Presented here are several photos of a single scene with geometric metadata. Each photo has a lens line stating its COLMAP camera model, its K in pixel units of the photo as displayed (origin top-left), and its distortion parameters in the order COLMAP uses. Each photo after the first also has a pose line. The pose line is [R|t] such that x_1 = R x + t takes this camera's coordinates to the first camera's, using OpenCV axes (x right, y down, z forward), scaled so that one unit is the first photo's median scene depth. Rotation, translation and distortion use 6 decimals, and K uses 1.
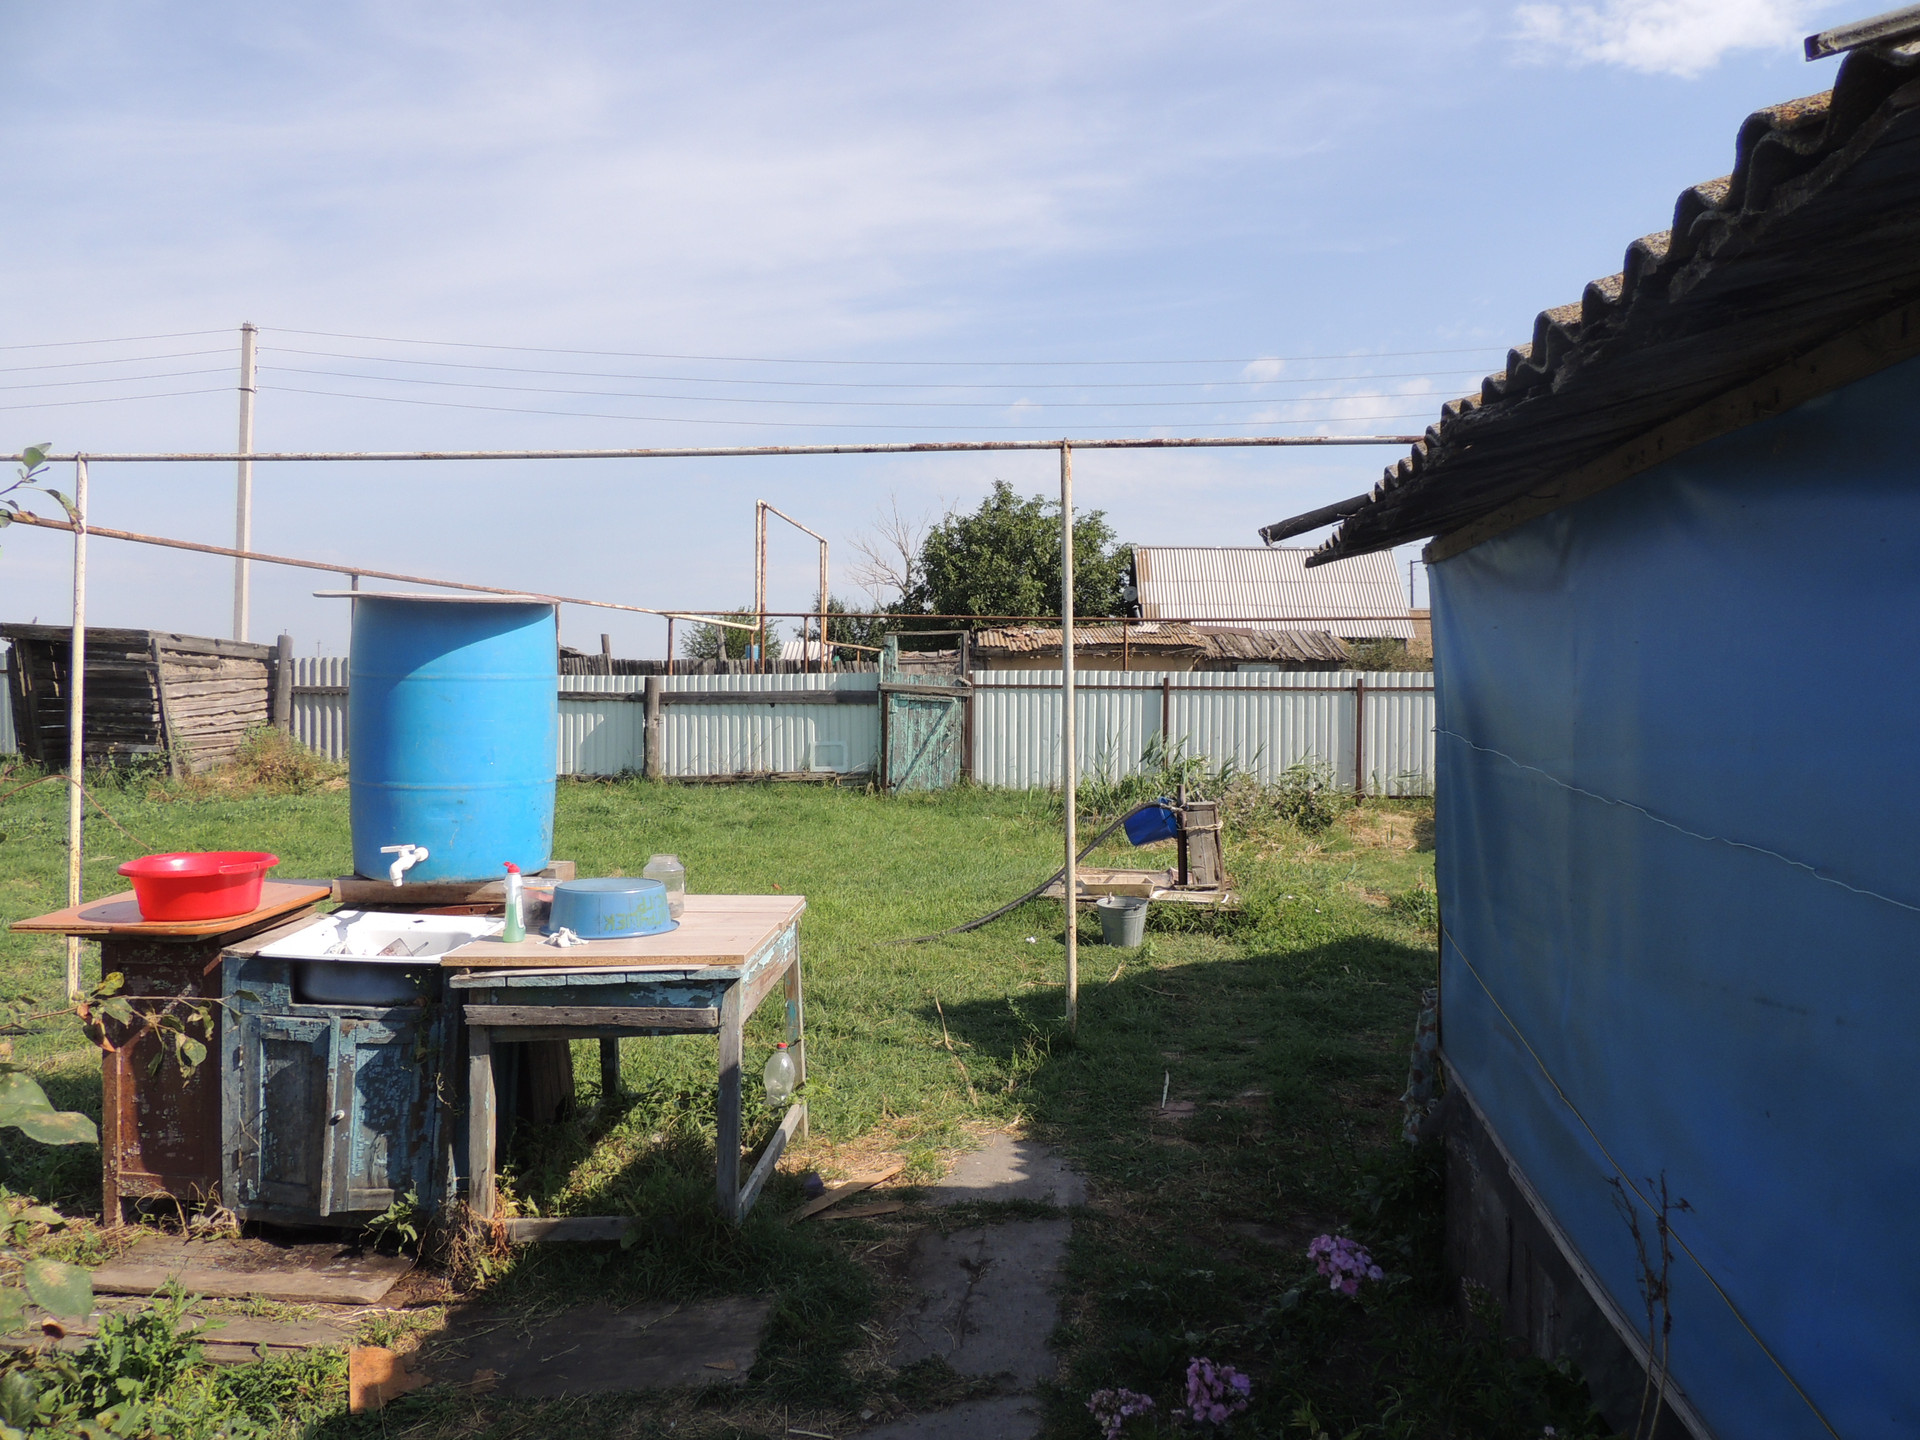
lens RADIAL K [[1350.3, 0, 954.8], [0, 1350.3, 709.6], [0, 0, 1]] dist [-0.027945, 0.005079]
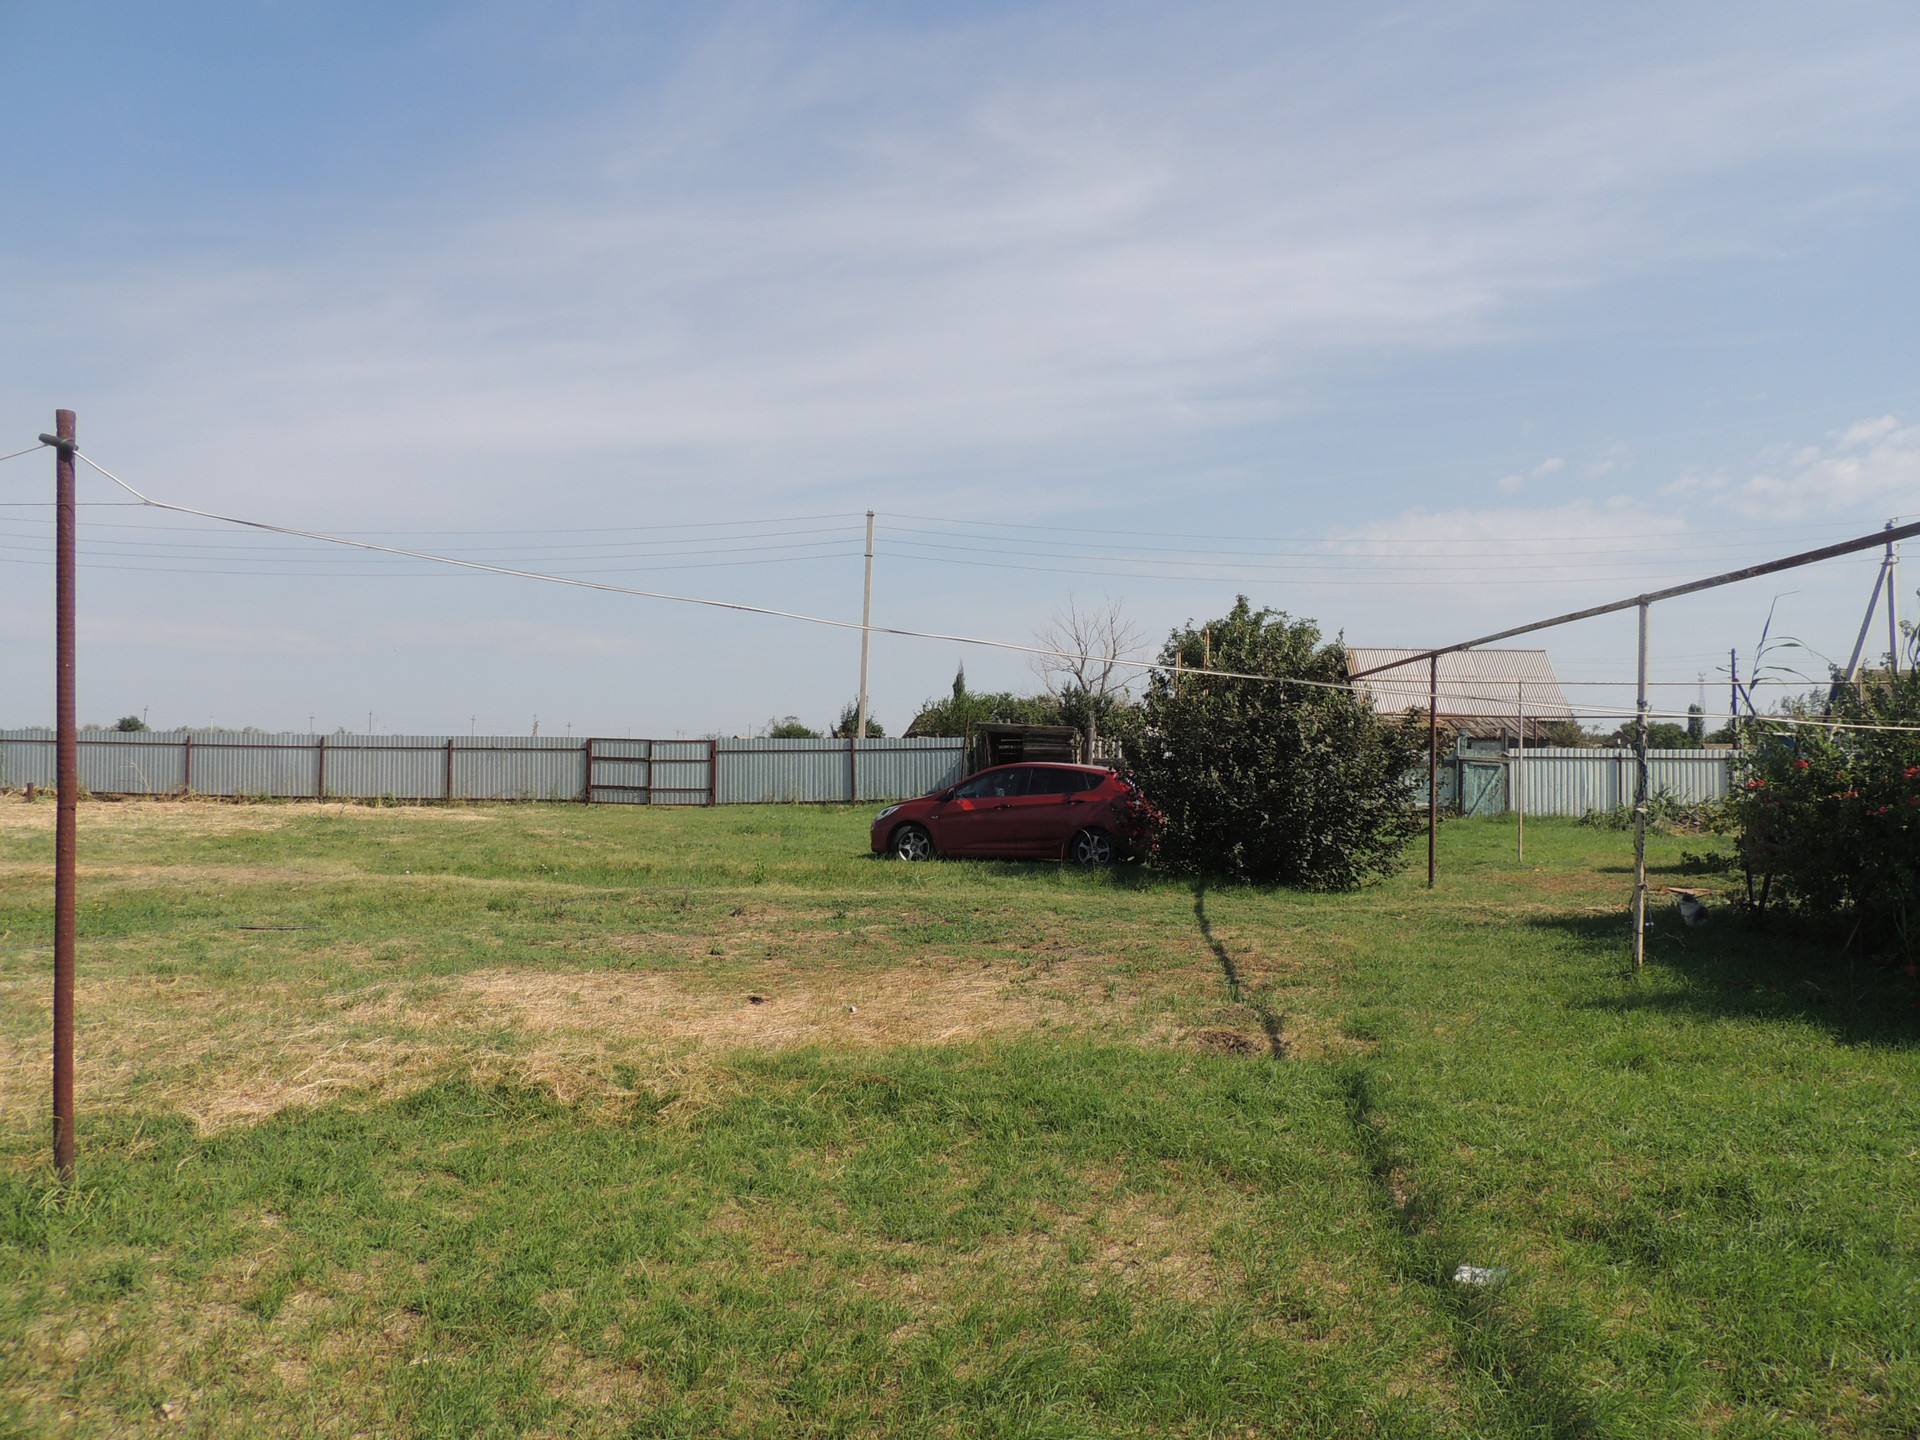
lens RADIAL K [[1350.3, 0, 968.0], [0, 1350.3, 727.4], [0, 0, 1]] dist [-0.027945, 0.005079]
pose [[0.999972, 0.001409, 0.007348, -0.730082], [-0.001111, 0.999188, -0.040287, 0.015973], [-0.007399, 0.040278, 0.999161, -0.809885]]
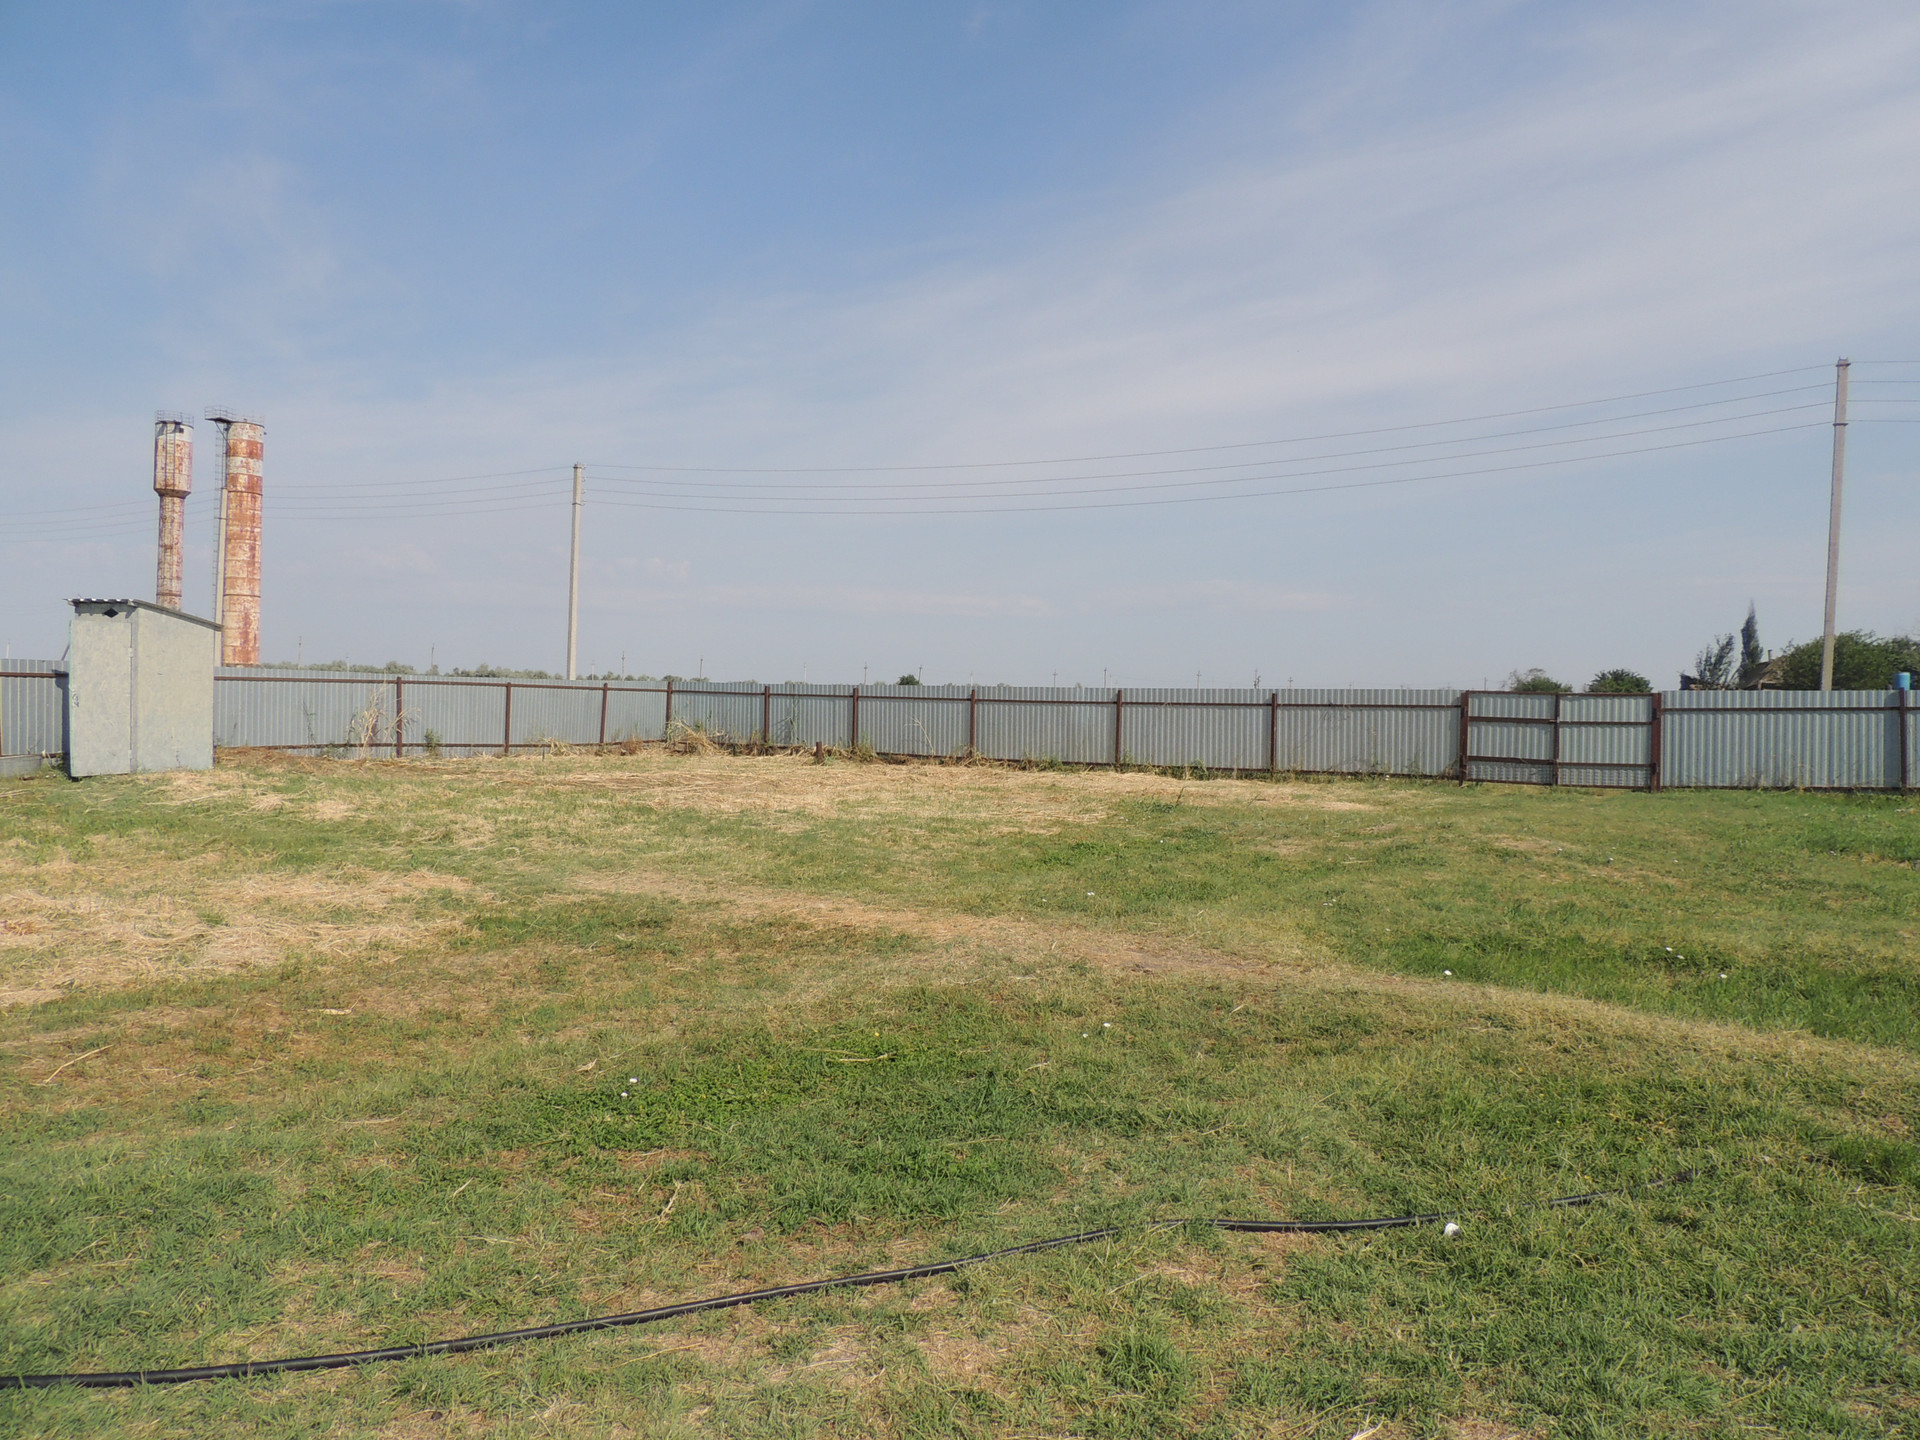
lens RADIAL K [[1350.3, 0, 964.9], [0, 1350.3, 715.2], [0, 0, 1]] dist [-0.027945, 0.005079]
pose [[0.878148, 0.006797, -0.478340, -1.061284], [-0.014647, 0.999812, -0.012684, 0.003828], [0.478164, 0.018145, 0.878083, -0.328249]]
